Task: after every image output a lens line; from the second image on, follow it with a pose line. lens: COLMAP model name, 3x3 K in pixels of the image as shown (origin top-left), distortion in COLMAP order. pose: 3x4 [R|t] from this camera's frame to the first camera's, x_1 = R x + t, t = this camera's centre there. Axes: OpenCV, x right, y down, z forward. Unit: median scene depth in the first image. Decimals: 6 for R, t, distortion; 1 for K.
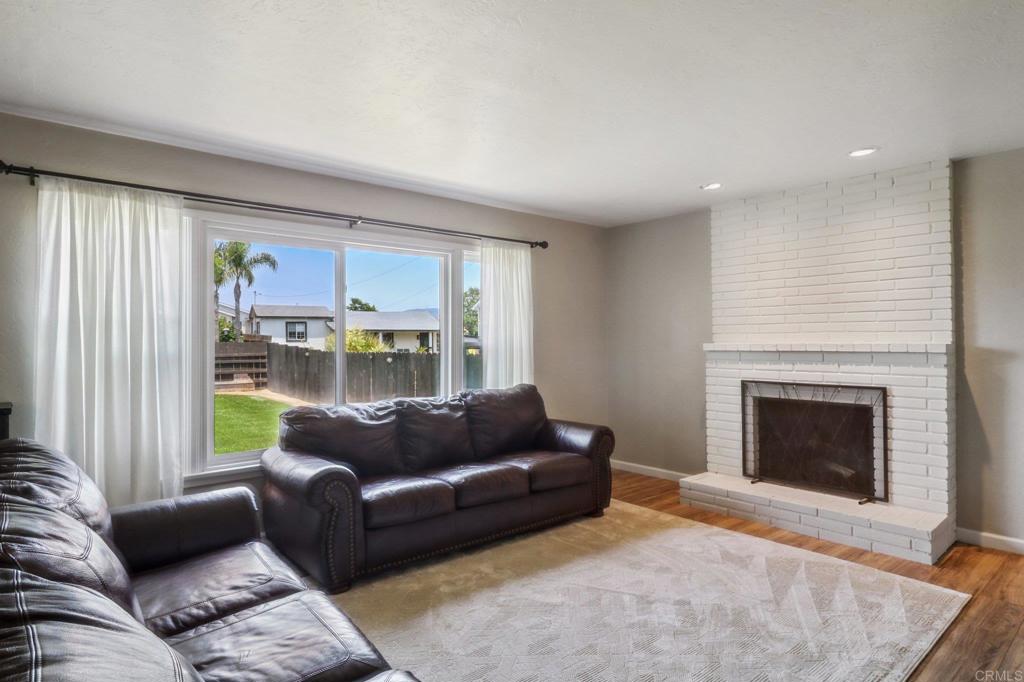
lens RADIAL K [[539.0, 0, 510.5], [0, 539.0, 340.8], [0, 0, 1]] dist [-0.055759, -0.002034]
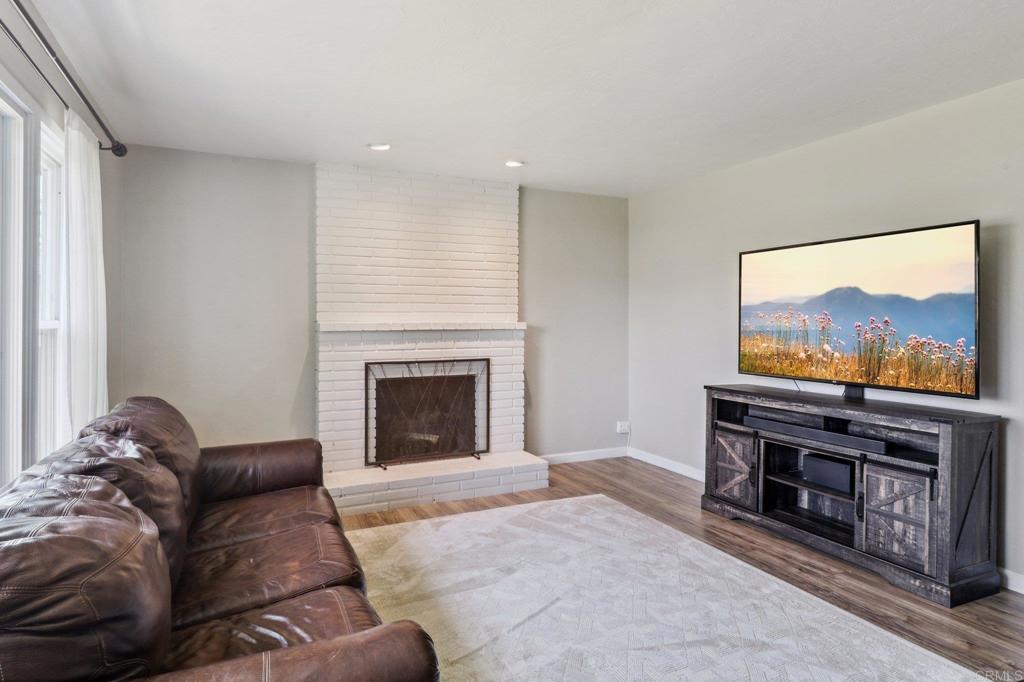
lens RADIAL K [[539.0, 0, 520.3], [0, 539.0, 319.7], [0, 0, 1]] dist [-0.055759, -0.002034]
pose [[0.265208, 0.005803, 0.964174, -0.445006], [0.001183, 0.999979, -0.006343, 0.006597], [-0.964191, 0.002823, 0.265195, 0.561093]]
